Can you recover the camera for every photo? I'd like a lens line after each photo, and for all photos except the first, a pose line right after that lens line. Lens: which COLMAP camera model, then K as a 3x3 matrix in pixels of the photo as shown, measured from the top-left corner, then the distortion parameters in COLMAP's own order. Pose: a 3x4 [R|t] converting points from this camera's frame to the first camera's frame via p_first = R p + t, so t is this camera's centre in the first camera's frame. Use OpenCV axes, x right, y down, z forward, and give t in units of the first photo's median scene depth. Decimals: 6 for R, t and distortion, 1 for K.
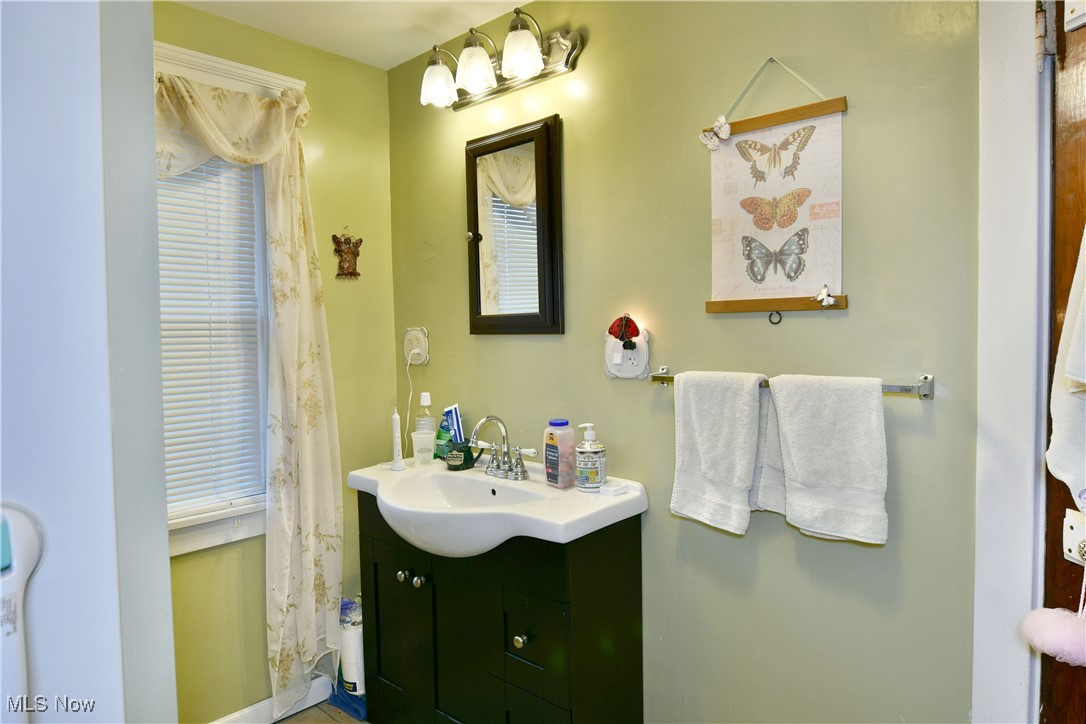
lens RADIAL K [[662.0, 0, 538.4], [0, 662.0, 358.9], [0, 0, 1]] dist [-0.008296, -0.009888]
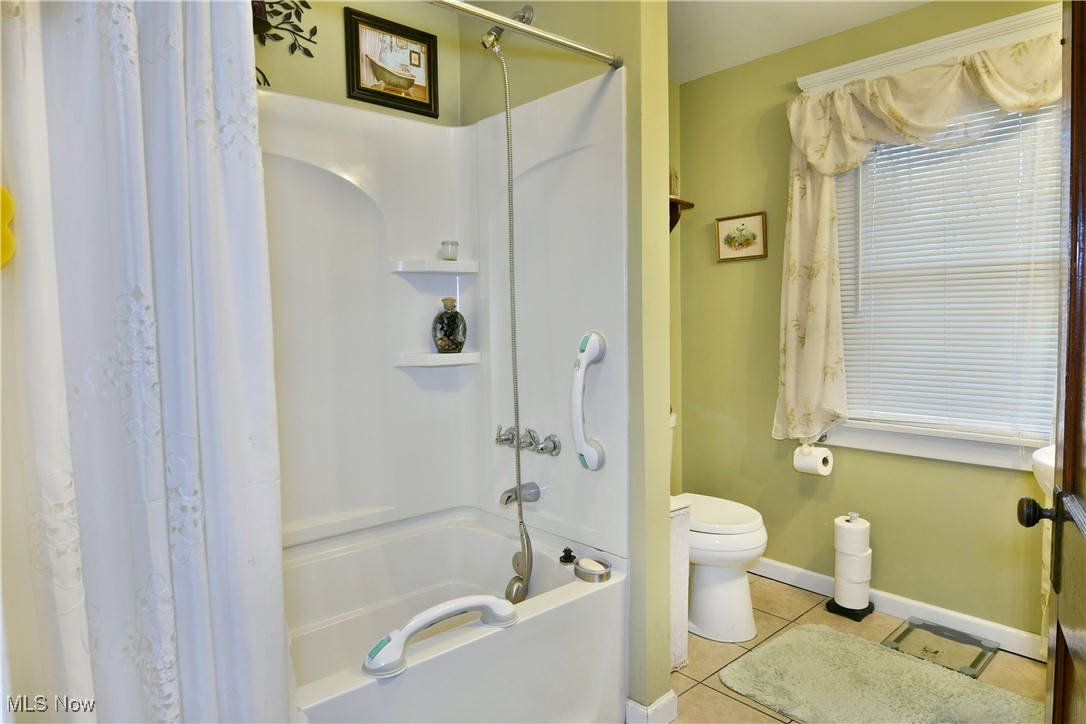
lens RADIAL K [[662.0, 0, 543.7], [0, 662.0, 366.2], [0, 0, 1]] dist [-0.008296, -0.009888]
pose [[-0.097390, 0.086712, -0.991462, 0.638988], [-0.025398, 0.995656, 0.089574, 0.033737], [0.994922, 0.033904, -0.094765, 0.321480]]
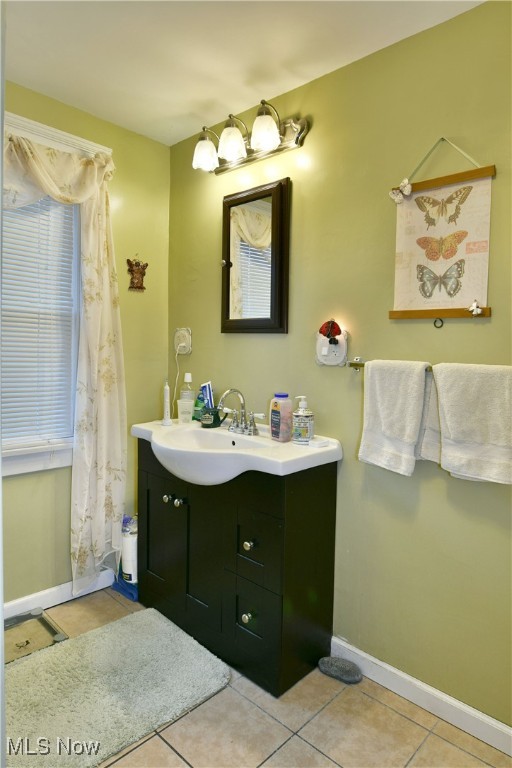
lens RADIAL K [[468.1, 0, 261.4], [0, 468.1, 377.2], [0, 0, 1]] dist [-0.008296, -0.009888]
pose [[0.999148, 0.037922, -0.016261, 0.002795], [-0.037899, 0.999280, 0.001710, 0.059361], [0.016314, -0.001093, 0.999866, 0.001685]]
